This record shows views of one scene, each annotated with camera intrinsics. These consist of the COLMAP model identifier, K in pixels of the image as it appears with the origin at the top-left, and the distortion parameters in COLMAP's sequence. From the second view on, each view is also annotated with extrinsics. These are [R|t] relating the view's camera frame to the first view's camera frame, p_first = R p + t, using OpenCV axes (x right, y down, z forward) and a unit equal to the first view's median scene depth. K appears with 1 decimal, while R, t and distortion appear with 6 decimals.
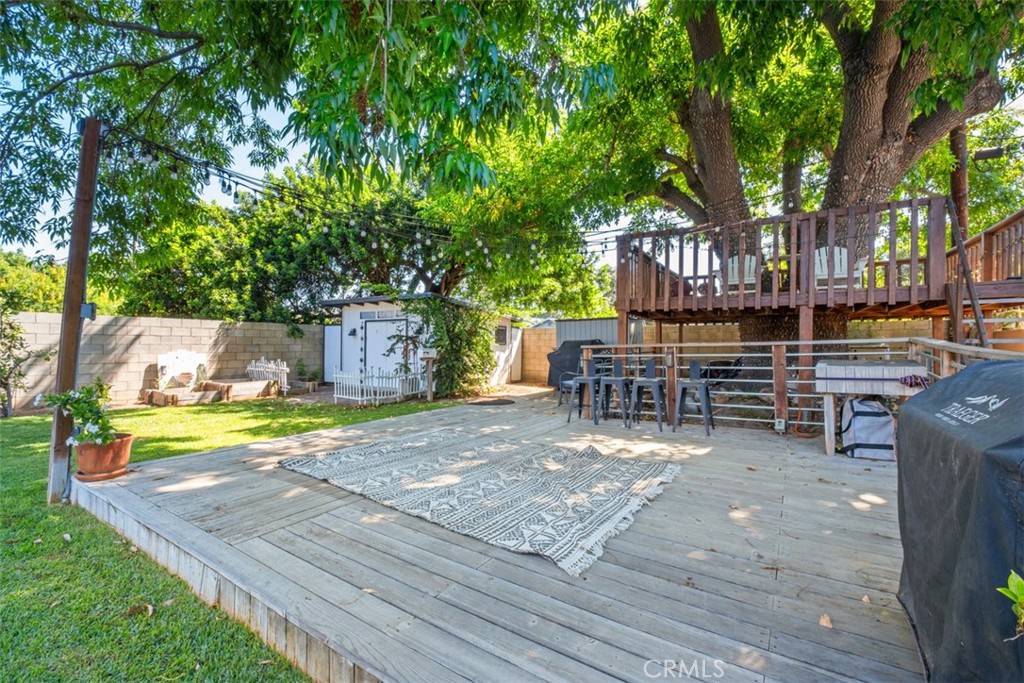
lens RADIAL K [[443.5, 0, 508.7], [0, 443.5, 347.3], [0, 0, 1]] dist [0.002435, -0.003464]
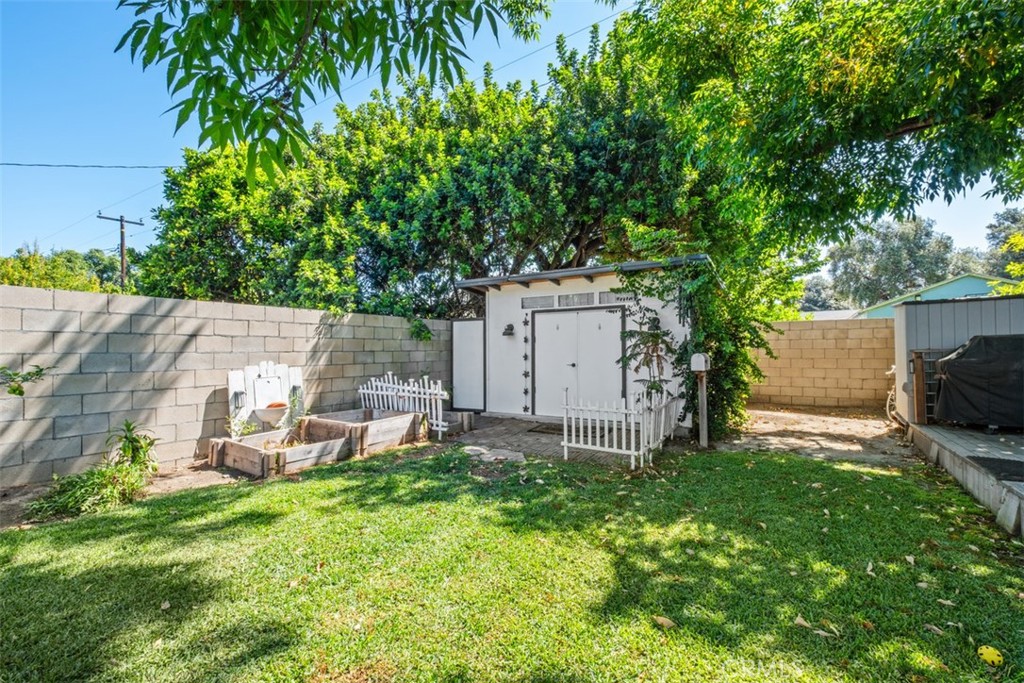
lens RADIAL K [[459.2, 0, 502.0], [0, 459.2, 346.4], [0, 0, 1]] dist [0.014638, -0.001296]
pose [[0.999930, -0.011513, 0.002756, -0.482032], [0.011561, 0.999767, -0.018217, 0.001223], [-0.002546, 0.018248, 0.999830, 0.461684]]
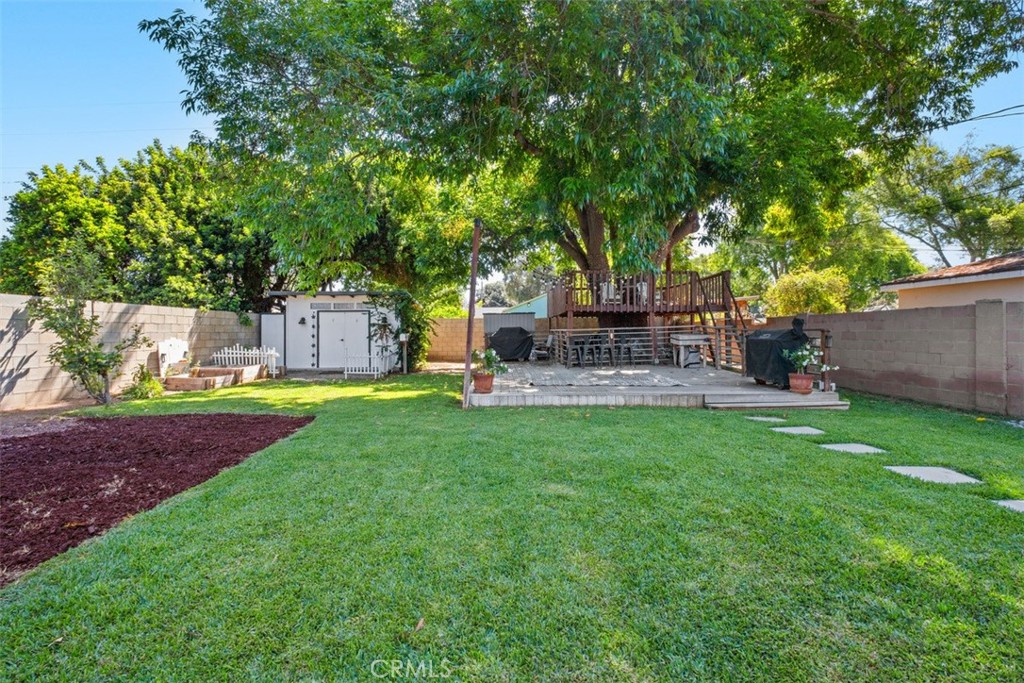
lens RADIAL K [[443.5, 0, 517.2], [0, 443.5, 334.3], [0, 0, 1]] dist [0.002435, -0.003464]
pose [[0.818056, -0.010228, 0.575047, -0.729366], [0.012884, 0.999917, -0.000545, 0.009708], [-0.574994, 0.007855, 0.818120, -0.283423]]
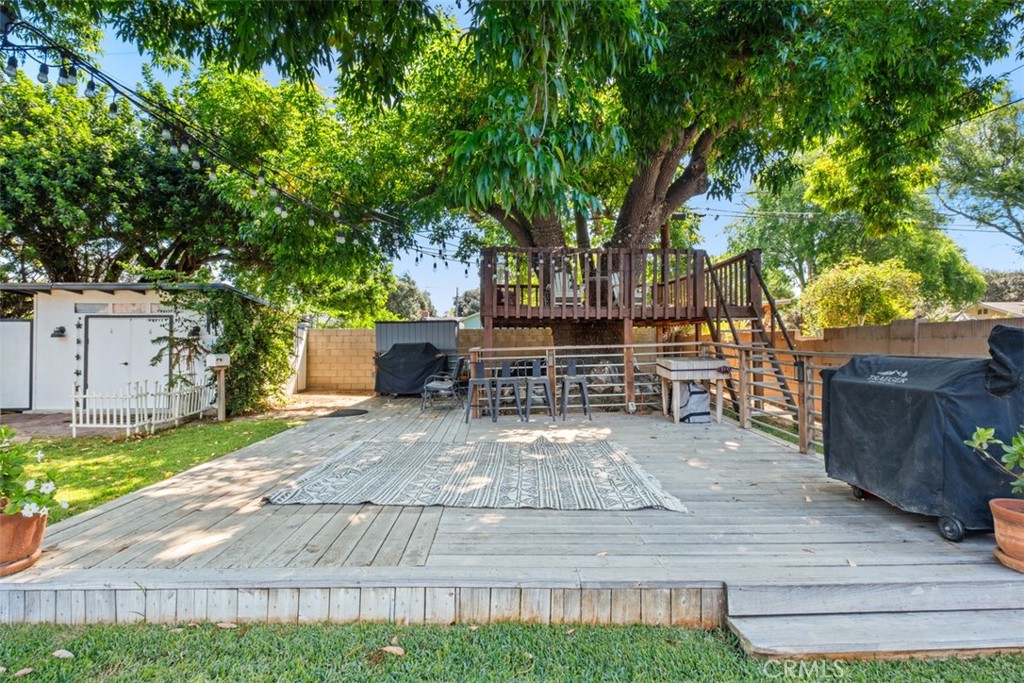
lens RADIAL K [[476.9, 0, 510.2], [0, 476.9, 338.8], [0, 0, 1]] dist [-0.002629, 0.000312]
pose [[0.821281, 0.001595, 0.570522, -0.265336], [0.010611, 0.999780, -0.018071, -0.004401], [-0.570426, 0.020895, 0.821084, 0.012471]]
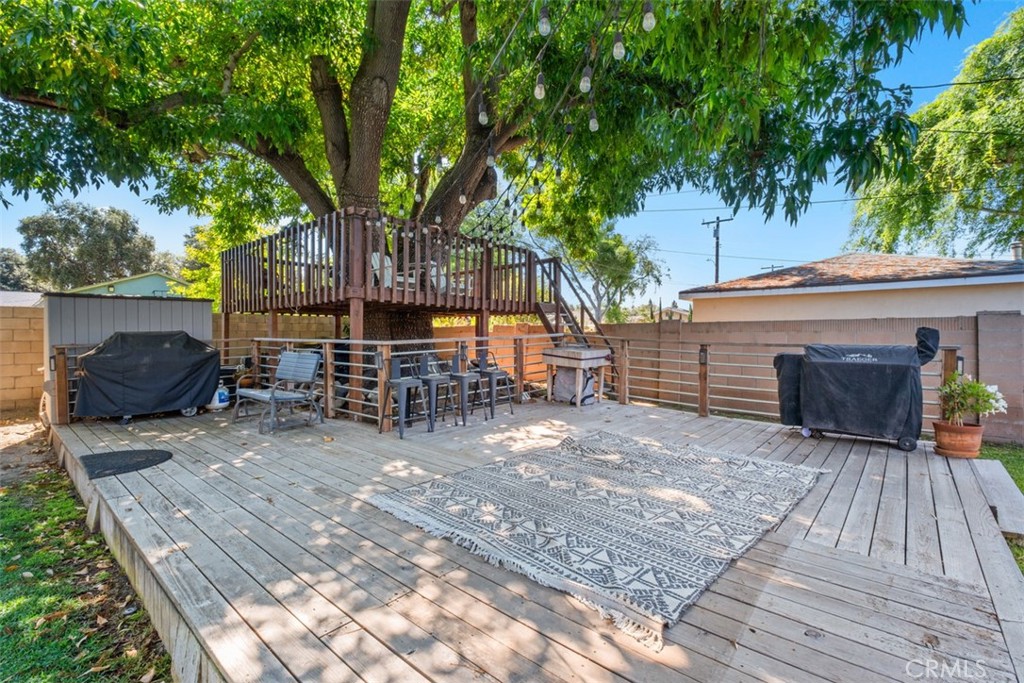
lens RADIAL K [[443.5, 0, 512.9], [0, 443.5, 337.0], [0, 0, 1]] dist [0.002435, -0.003464]
pose [[0.128419, -0.007648, 0.991690, -0.393865], [0.007271, 0.999951, 0.006770, -0.010028], [-0.991693, 0.006342, 0.128469, 0.447422]]
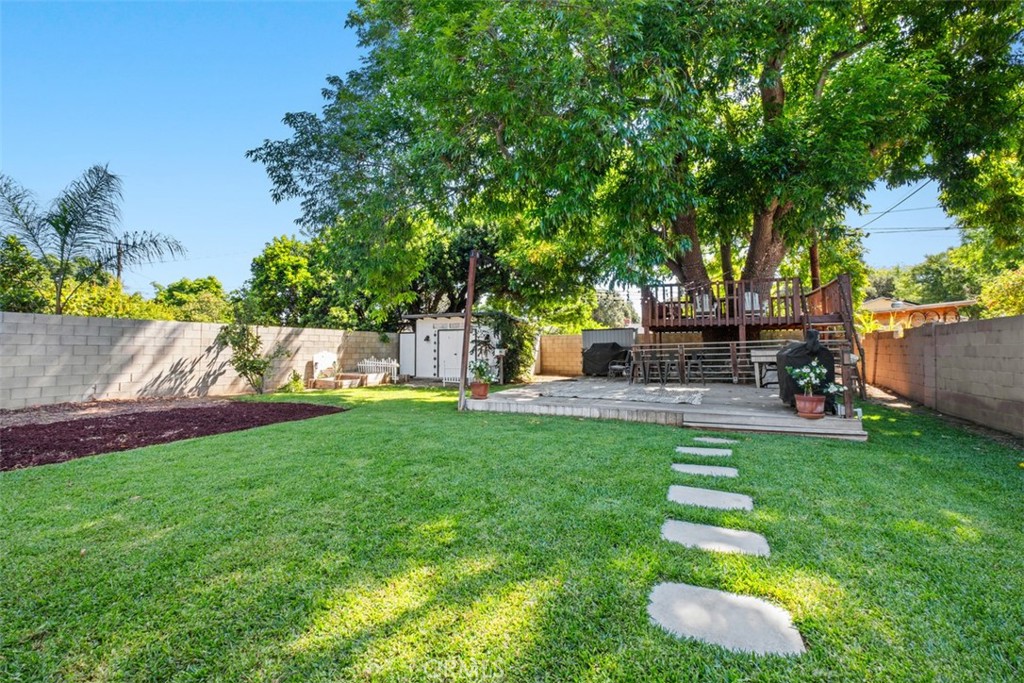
lens RADIAL K [[443.5, 0, 513.2], [0, 443.5, 335.4], [0, 0, 1]] dist [0.002435, -0.003464]
pose [[0.986013, -0.001695, 0.166657, -0.421513], [0.008902, 0.999056, -0.042508, 0.021697], [-0.166428, 0.043397, 0.985098, -0.496632]]
